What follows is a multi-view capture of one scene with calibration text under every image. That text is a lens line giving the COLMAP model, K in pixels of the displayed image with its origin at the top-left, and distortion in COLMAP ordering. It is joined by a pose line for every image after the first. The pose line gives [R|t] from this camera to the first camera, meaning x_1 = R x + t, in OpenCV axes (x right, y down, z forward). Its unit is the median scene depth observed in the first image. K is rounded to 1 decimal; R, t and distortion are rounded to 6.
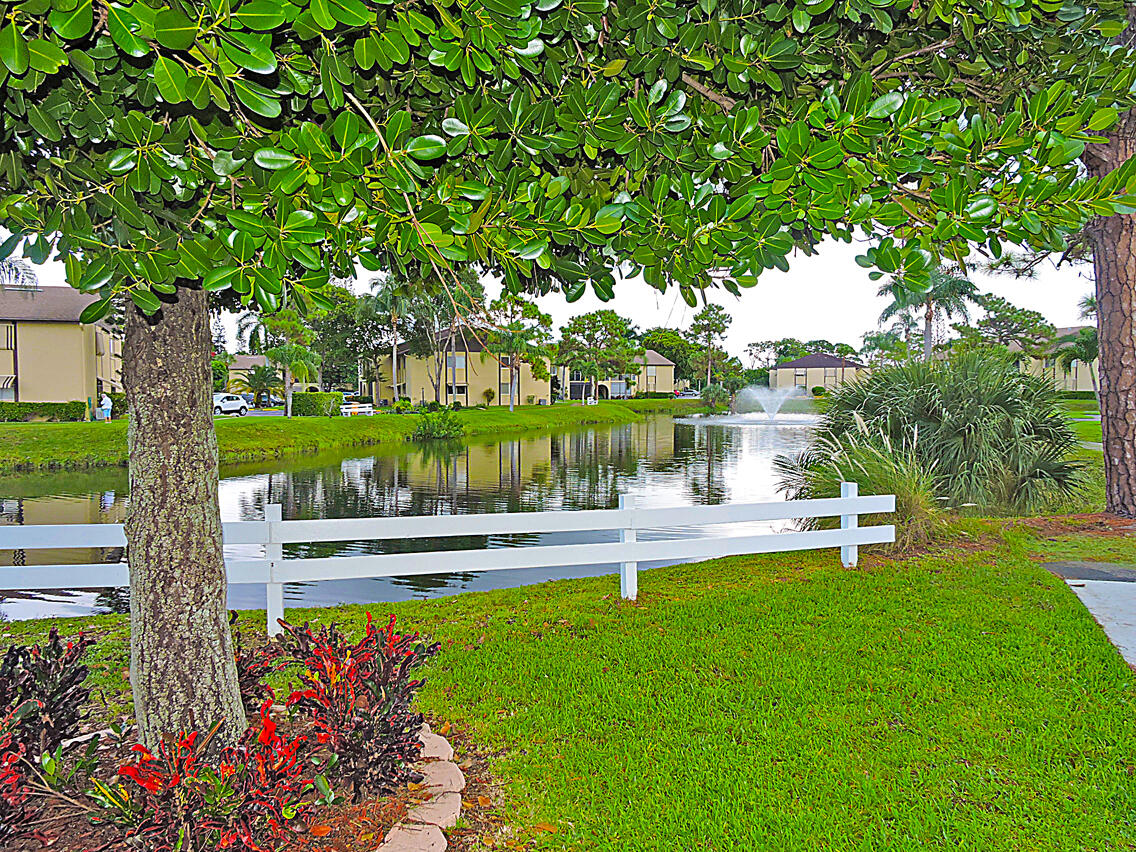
lens RADIAL K [[800.6, 0, 565.0], [0, 800.6, 429.3], [0, 0, 1]] dist [0.011061, 0.002560]
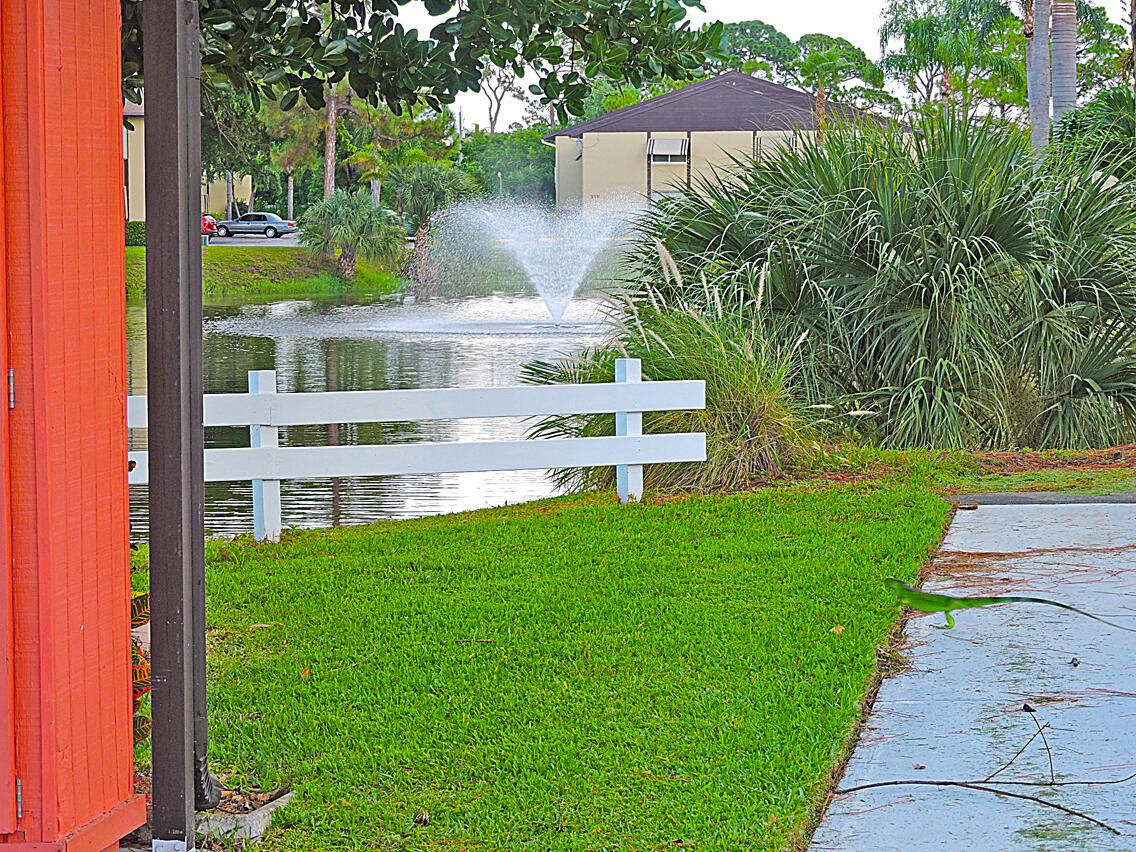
lens RADIAL K [[3472.9, 0, 568.1], [0, 3472.9, 426.4], [0, 0, 1]] dist [-0.119711, 0.000000]
pose [[0.968941, -0.015032, 0.246835, -0.184813], [0.012177, 0.999840, 0.013088, 0.049498], [-0.246992, -0.009676, 0.968969, -0.852618]]
